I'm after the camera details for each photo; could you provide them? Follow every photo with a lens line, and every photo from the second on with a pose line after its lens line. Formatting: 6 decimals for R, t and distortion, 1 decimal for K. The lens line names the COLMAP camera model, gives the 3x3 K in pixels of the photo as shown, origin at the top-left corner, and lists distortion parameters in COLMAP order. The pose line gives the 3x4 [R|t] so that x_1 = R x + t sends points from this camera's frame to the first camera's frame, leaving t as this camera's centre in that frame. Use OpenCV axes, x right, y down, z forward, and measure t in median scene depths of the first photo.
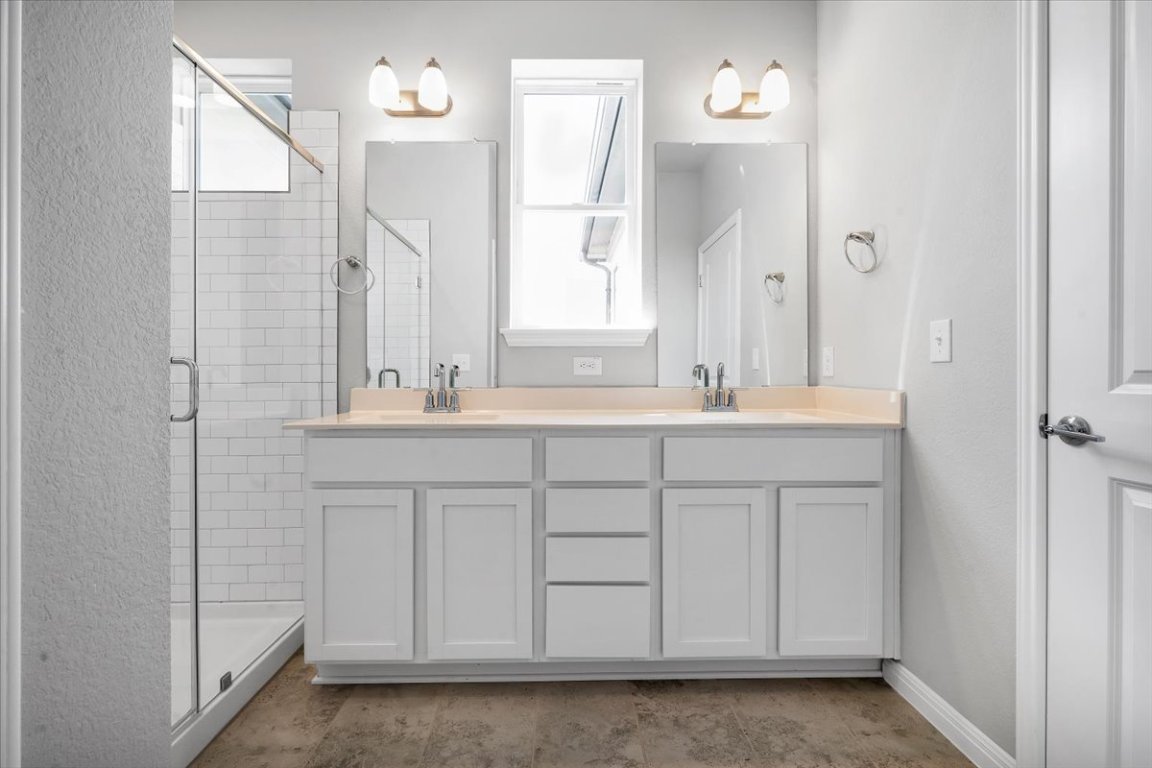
lens RADIAL K [[507.3, 0, 576.0], [0, 507.3, 384.0], [0, 0, 1]] dist [-0.000564, -0.000049]
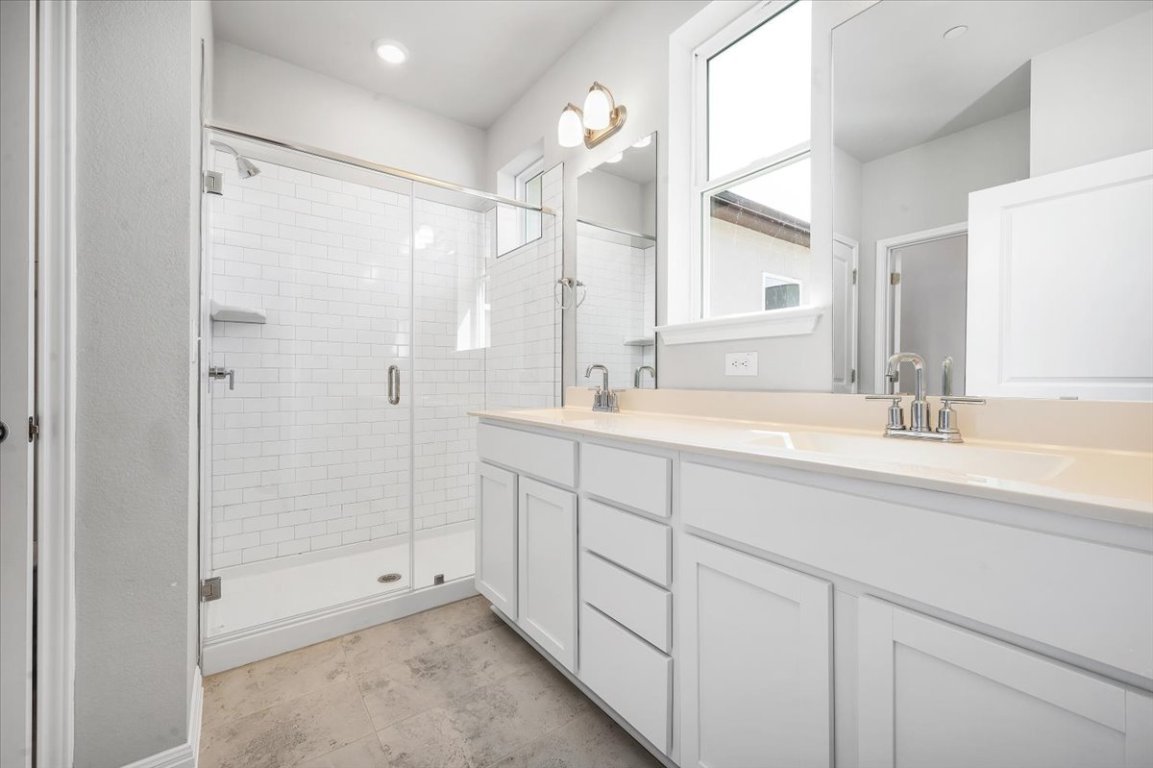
lens RADIAL K [[461.8, 0, 576.5], [0, 461.8, 384.0], [0, 0, 1]] dist [0.000684, -0.000015]
pose [[0.583855, 0.011704, -0.811774, 0.584587], [-0.016414, 0.999862, 0.002611, -0.002237], [0.811692, 0.011800, 0.583966, 0.473045]]
